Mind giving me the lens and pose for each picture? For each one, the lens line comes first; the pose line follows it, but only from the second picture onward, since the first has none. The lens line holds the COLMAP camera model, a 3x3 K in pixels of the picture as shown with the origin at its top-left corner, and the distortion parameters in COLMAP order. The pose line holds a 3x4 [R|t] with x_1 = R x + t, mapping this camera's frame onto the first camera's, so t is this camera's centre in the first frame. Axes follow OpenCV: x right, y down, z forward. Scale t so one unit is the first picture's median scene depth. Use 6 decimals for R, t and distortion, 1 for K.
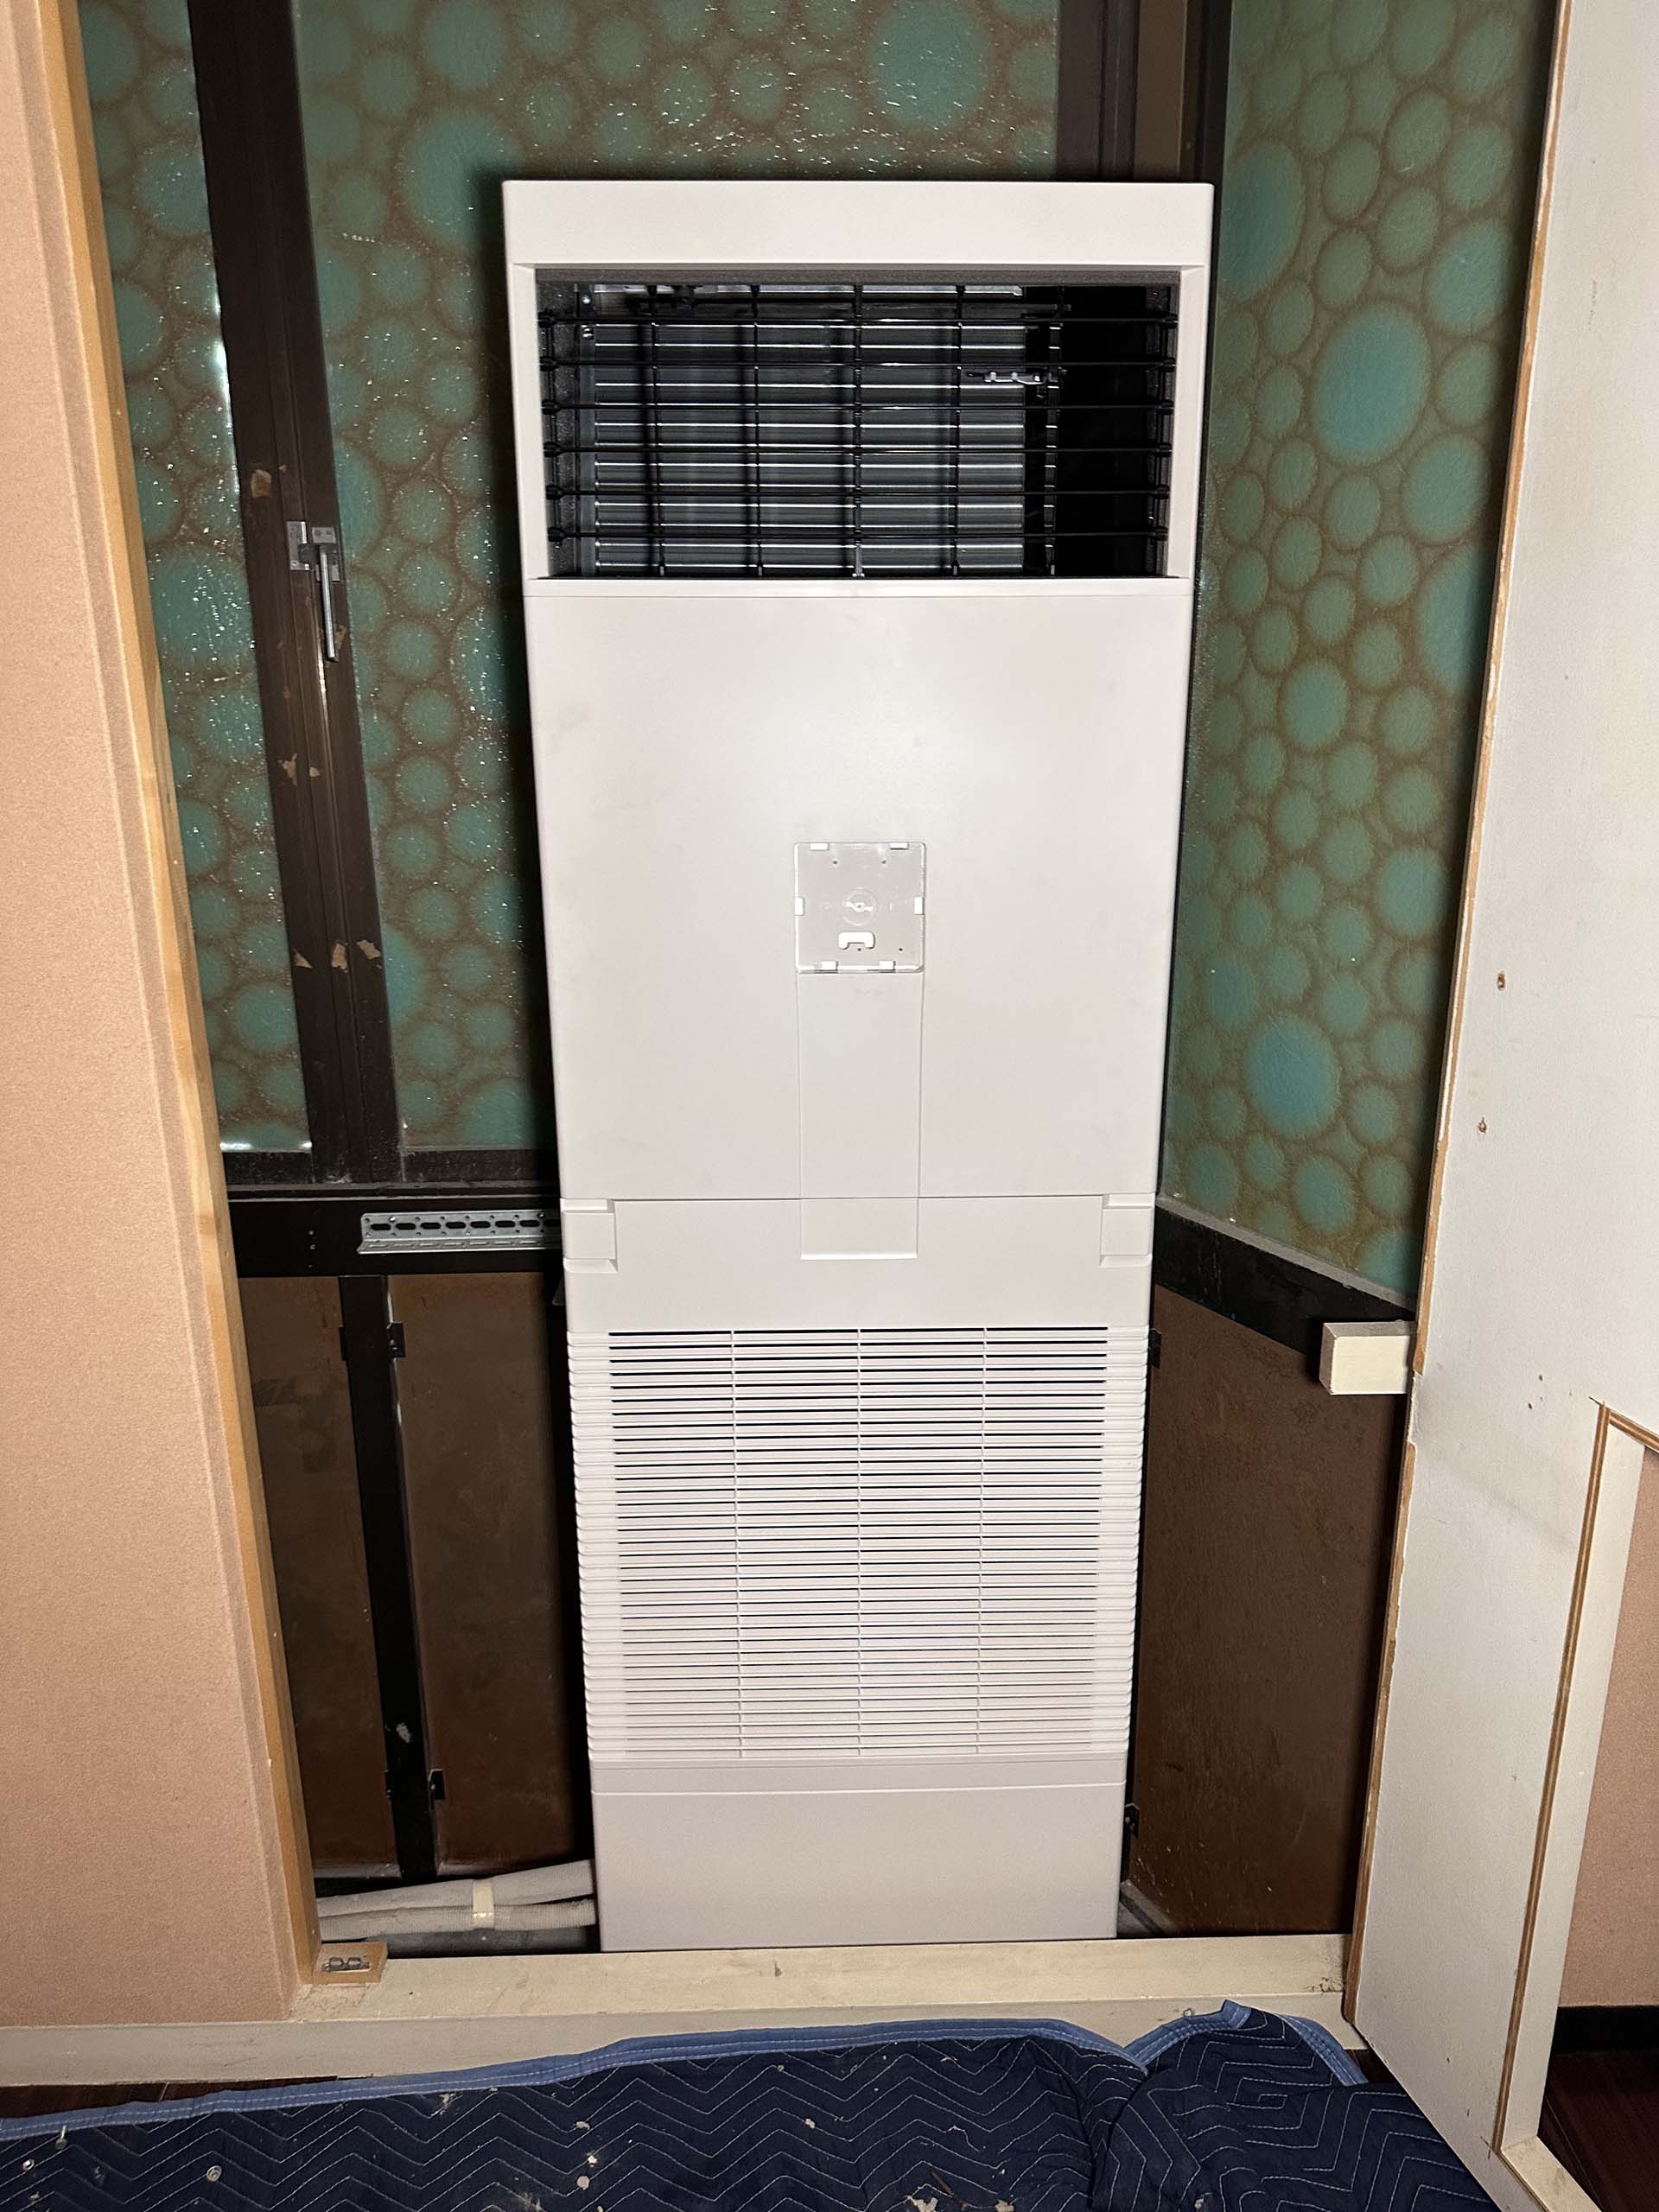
lens RADIAL K [[1566.4, 0, 816.9], [0, 1566.4, 1099.4], [0, 0, 1]] dist [0.021935, -0.035211]
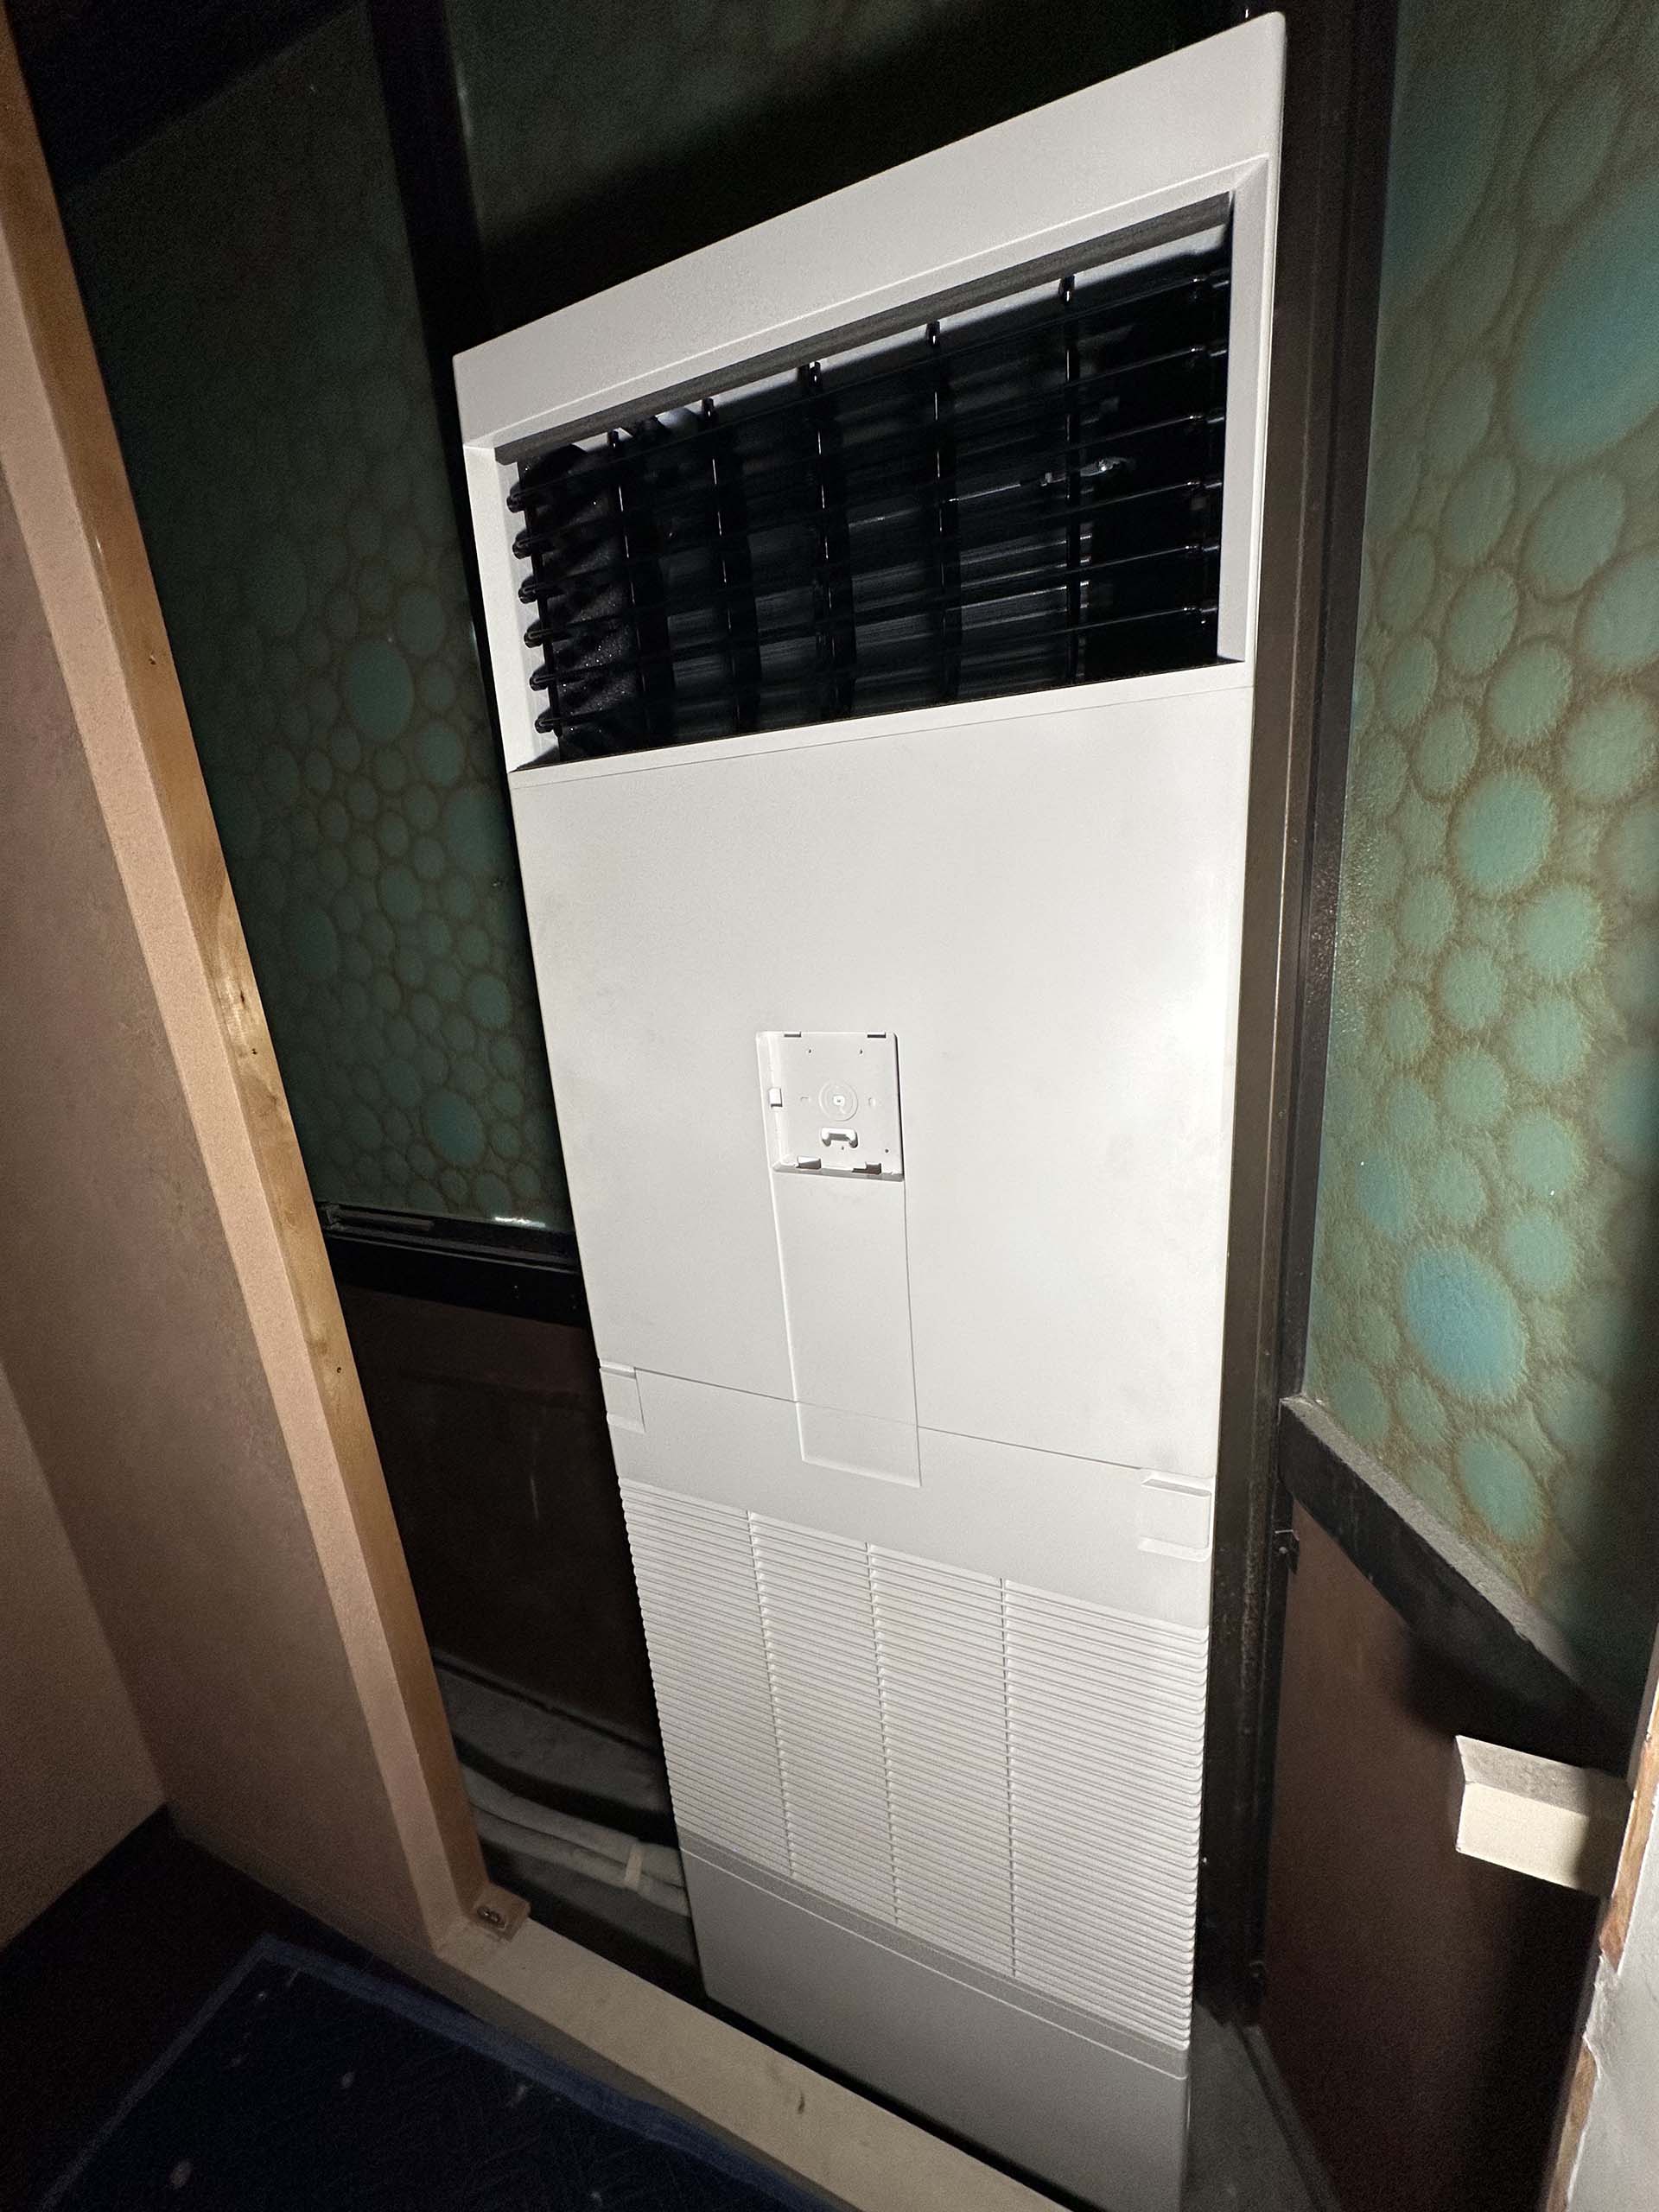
lens RADIAL K [[886.2, 0, 828.0], [0, 886.2, 1090.3], [0, 0, 1]] dist [-0.001696, 0.000496]
pose [[0.904544, 0.048976, -0.423558, 0.204929], [-0.052180, 0.998630, 0.004037, -0.114216], [0.423176, 0.018450, 0.905860, 0.482386]]
